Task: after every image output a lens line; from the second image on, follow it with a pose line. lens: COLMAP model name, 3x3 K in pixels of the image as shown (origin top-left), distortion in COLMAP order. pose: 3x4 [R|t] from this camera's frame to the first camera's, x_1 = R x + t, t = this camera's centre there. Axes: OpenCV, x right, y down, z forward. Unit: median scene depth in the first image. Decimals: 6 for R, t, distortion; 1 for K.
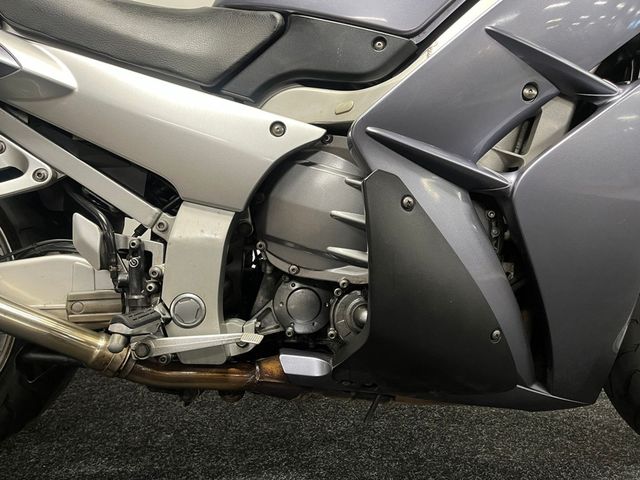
lens RADIAL K [[487.5, 0, 331.9], [0, 487.5, 253.4], [0, 0, 1]] dist [0.062912, -0.070995]
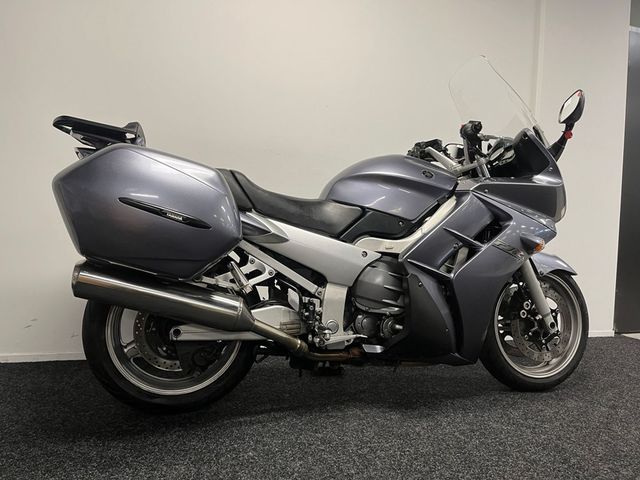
lens RADIAL K [[487.5, 0, 321.2], [0, 487.5, 236.0], [0, 0, 1]] dist [0.062912, -0.070995]
pose [[0.968099, 0.008710, 0.250418, -0.959643], [0.020921, 0.993096, -0.115421, -0.055399], [-0.249695, 0.116978, 0.961233, -1.406120]]
